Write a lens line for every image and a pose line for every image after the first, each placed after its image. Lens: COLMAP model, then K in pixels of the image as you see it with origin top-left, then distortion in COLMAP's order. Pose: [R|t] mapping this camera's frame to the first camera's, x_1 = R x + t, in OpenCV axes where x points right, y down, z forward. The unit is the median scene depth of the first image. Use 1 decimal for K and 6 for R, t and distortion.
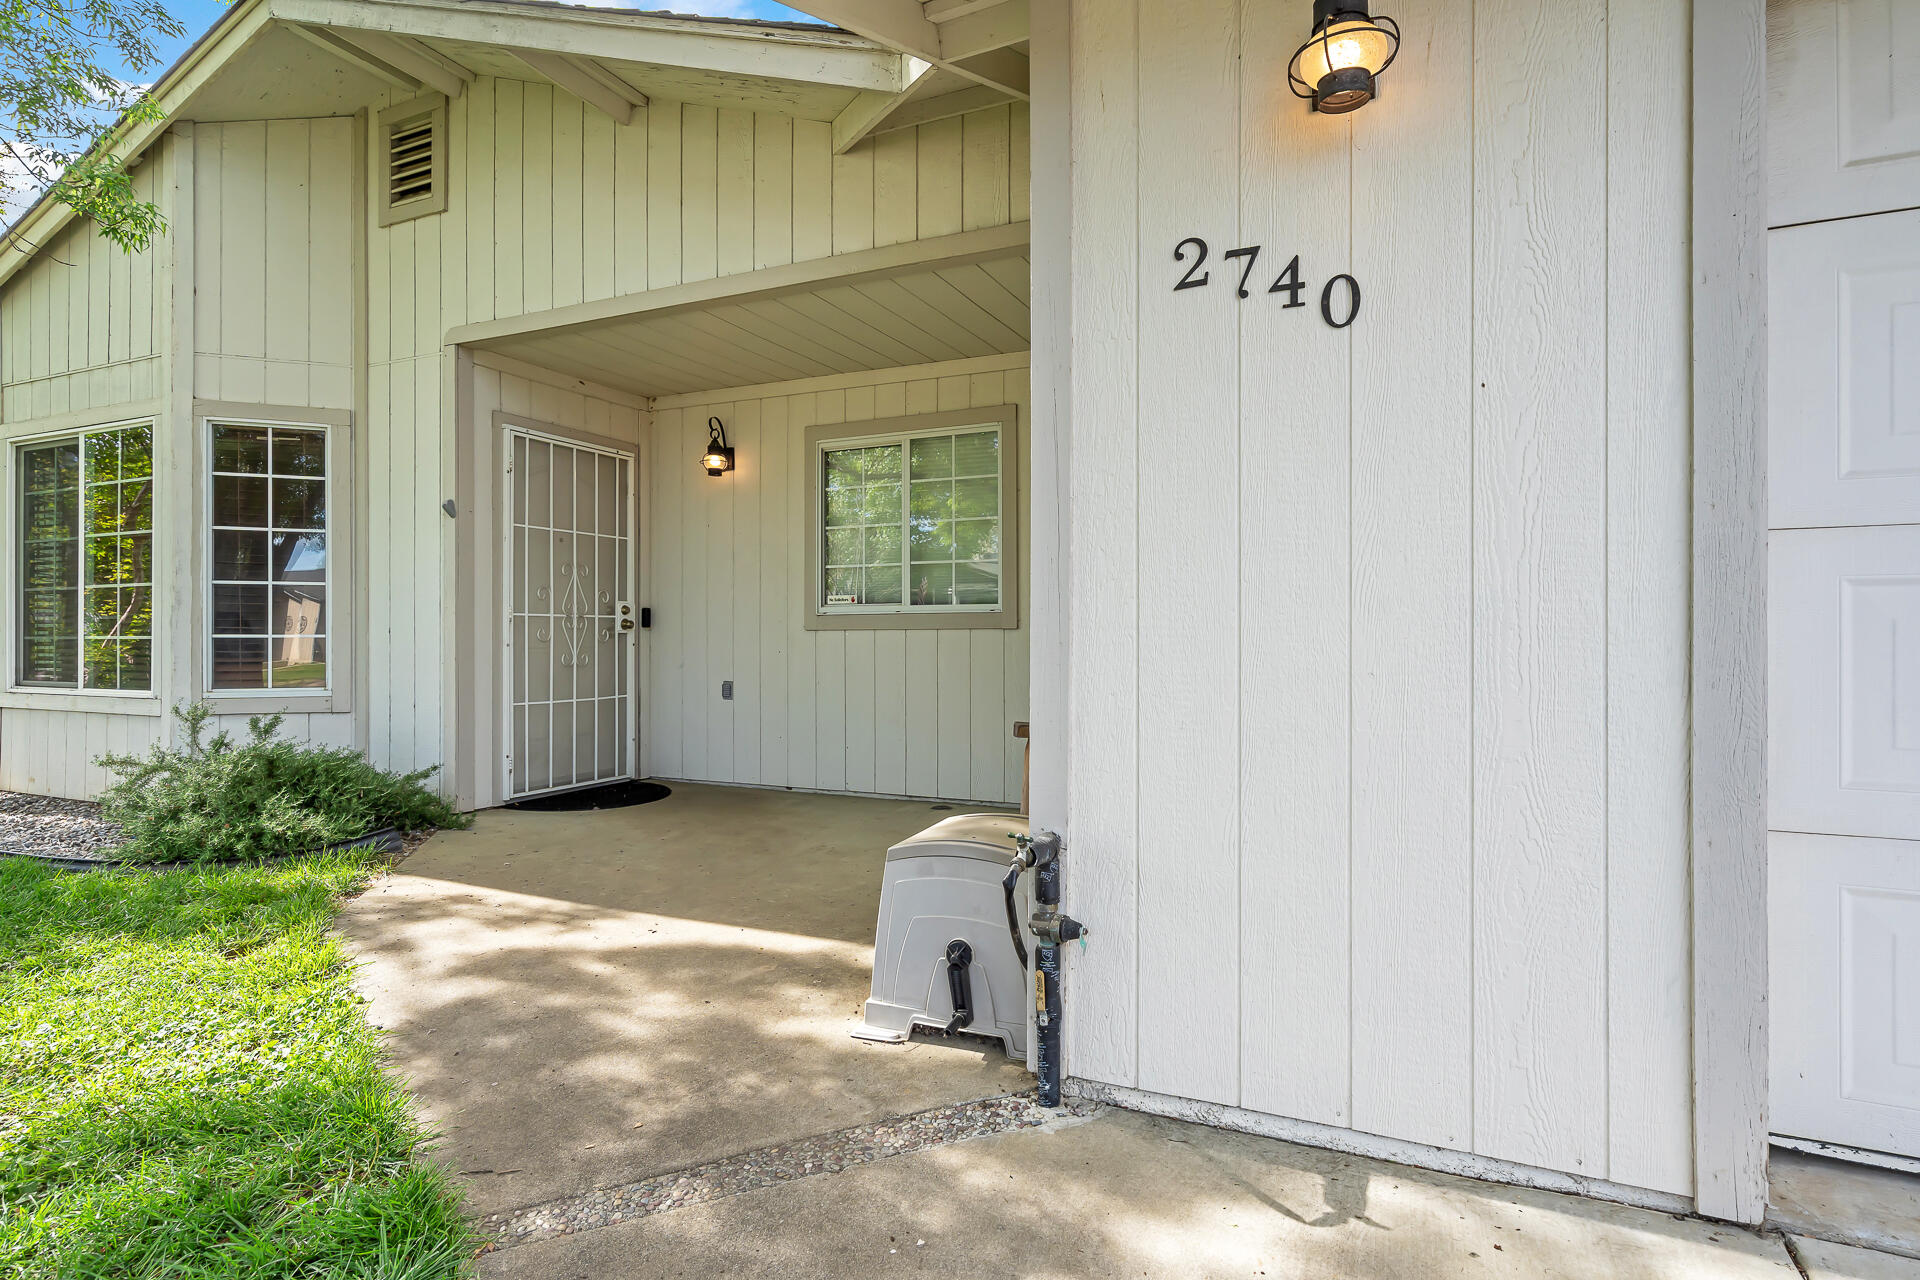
lens RADIAL K [[983.4, 0, 957.1], [0, 983.4, 630.9], [0, 0, 1]] dist [0.001823, 0.000278]
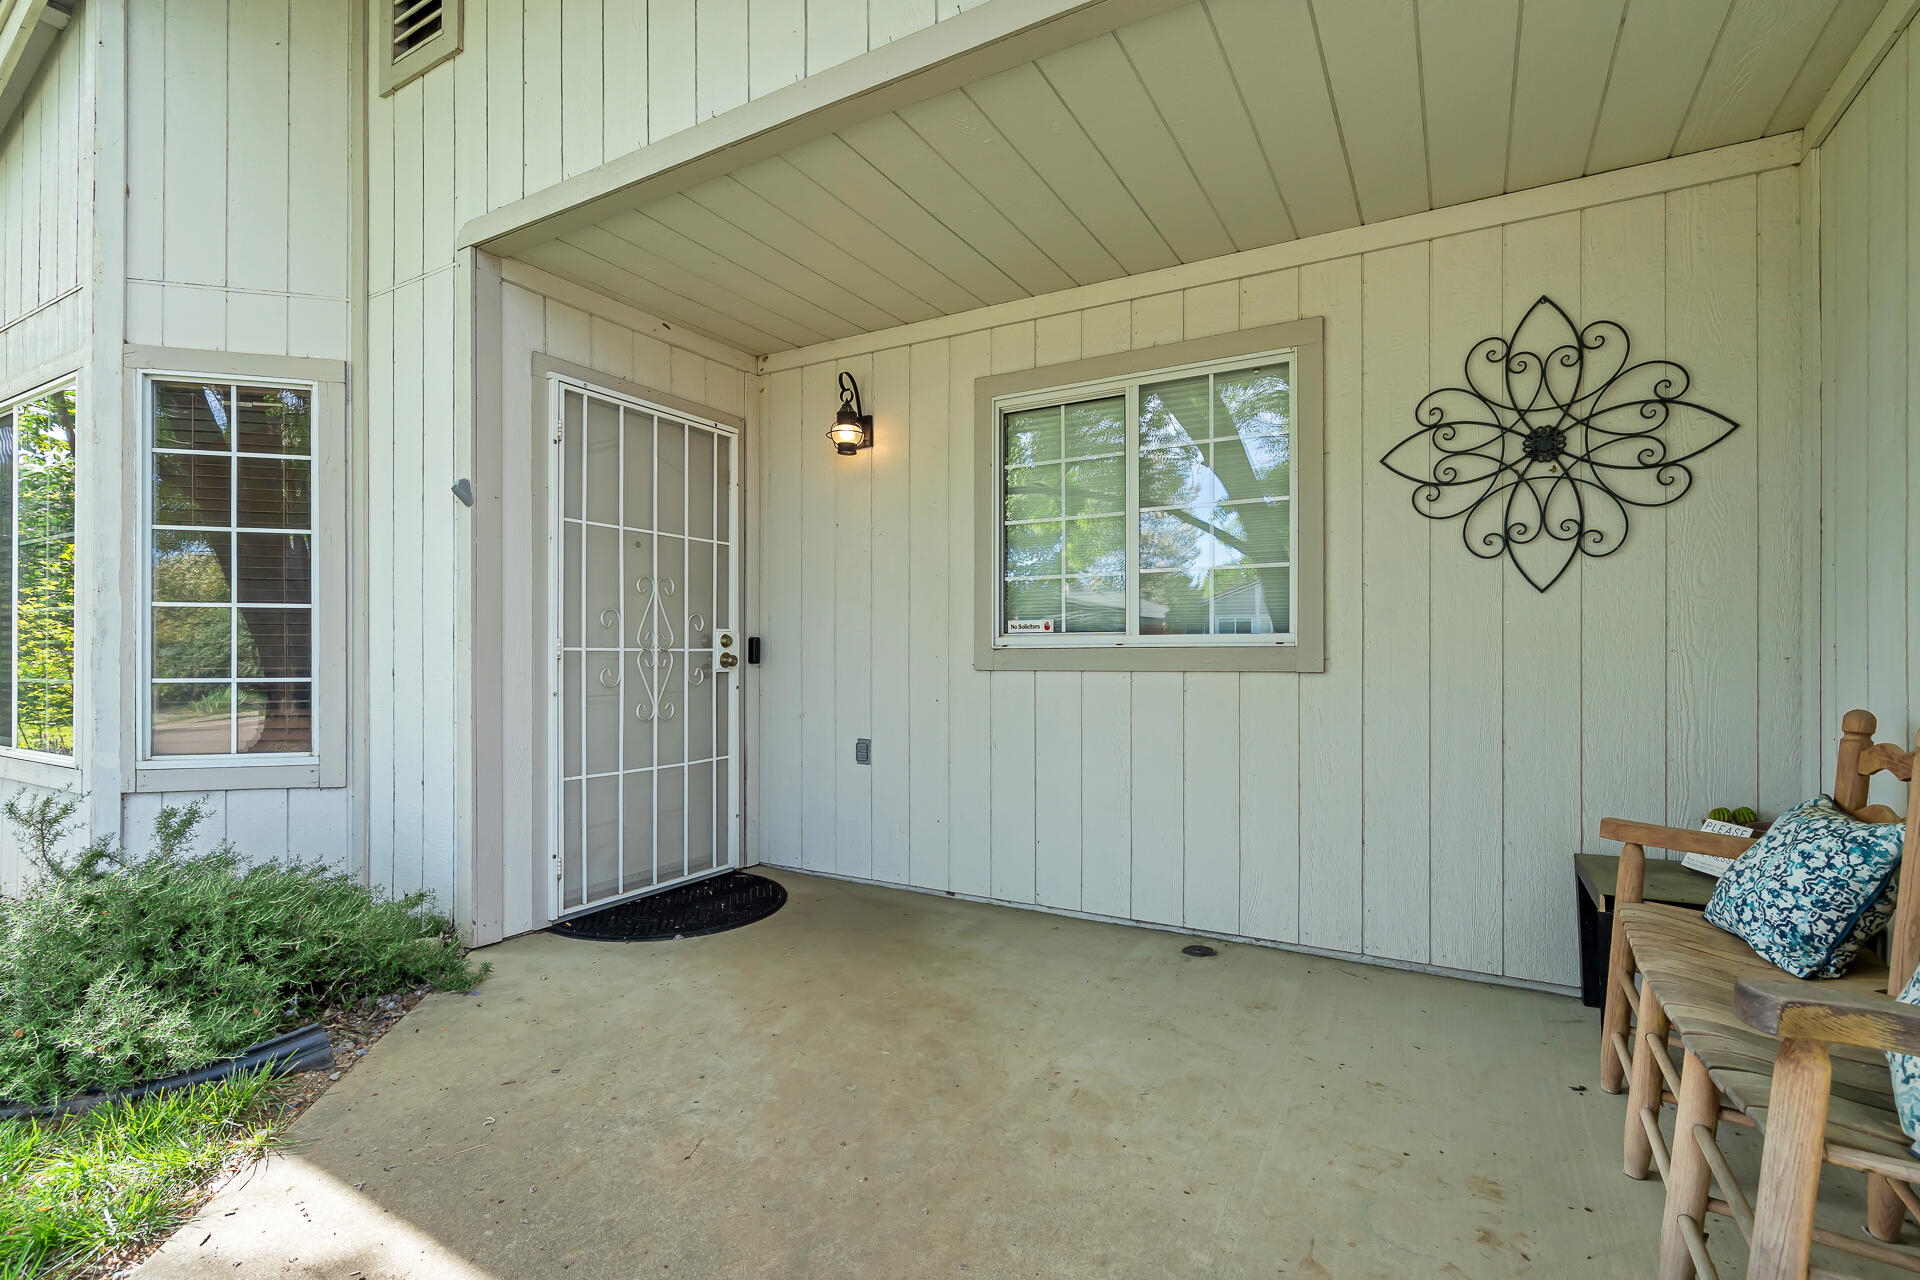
lens RADIAL K [[887.0, 0, 958.1], [0, 887.0, 649.8], [0, 0, 1]] dist [-0.001988, -0.000198]
pose [[0.995791, 0.000436, -0.091652, -0.117504], [-0.000553, 0.999999, -0.001254, -0.015589], [0.091651, 0.001299, 0.995790, 0.402732]]
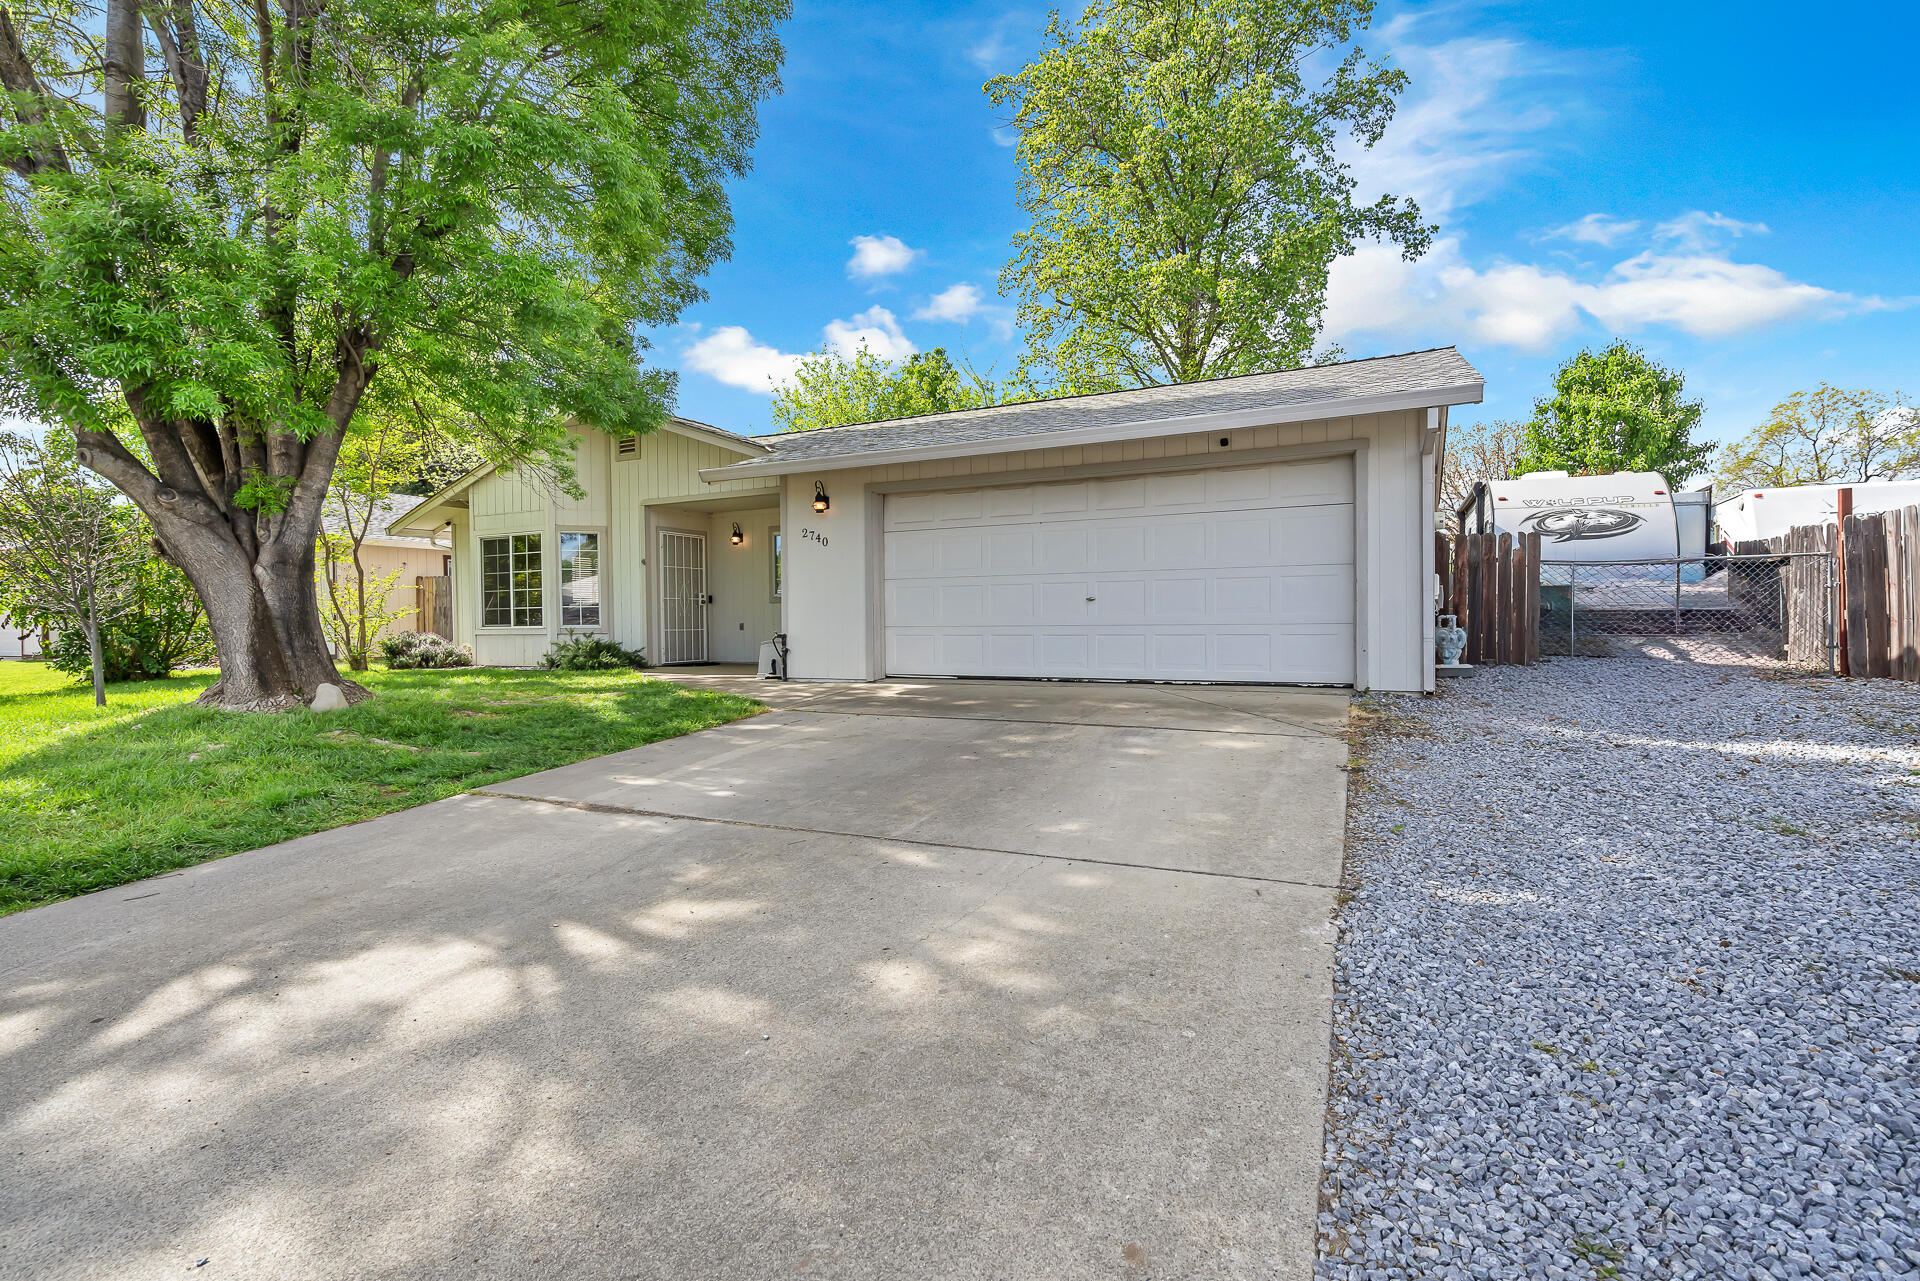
lens RADIAL K [[887.0, 0, 961.7], [0, 887.0, 634.5], [0, 0, 1]] dist [-0.001988, -0.000198]
pose [[0.999549, -0.010410, -0.028153, 0.468633], [0.010978, 0.999738, 0.020105, 0.045044], [0.027936, -0.020405, 0.999401, -1.505791]]
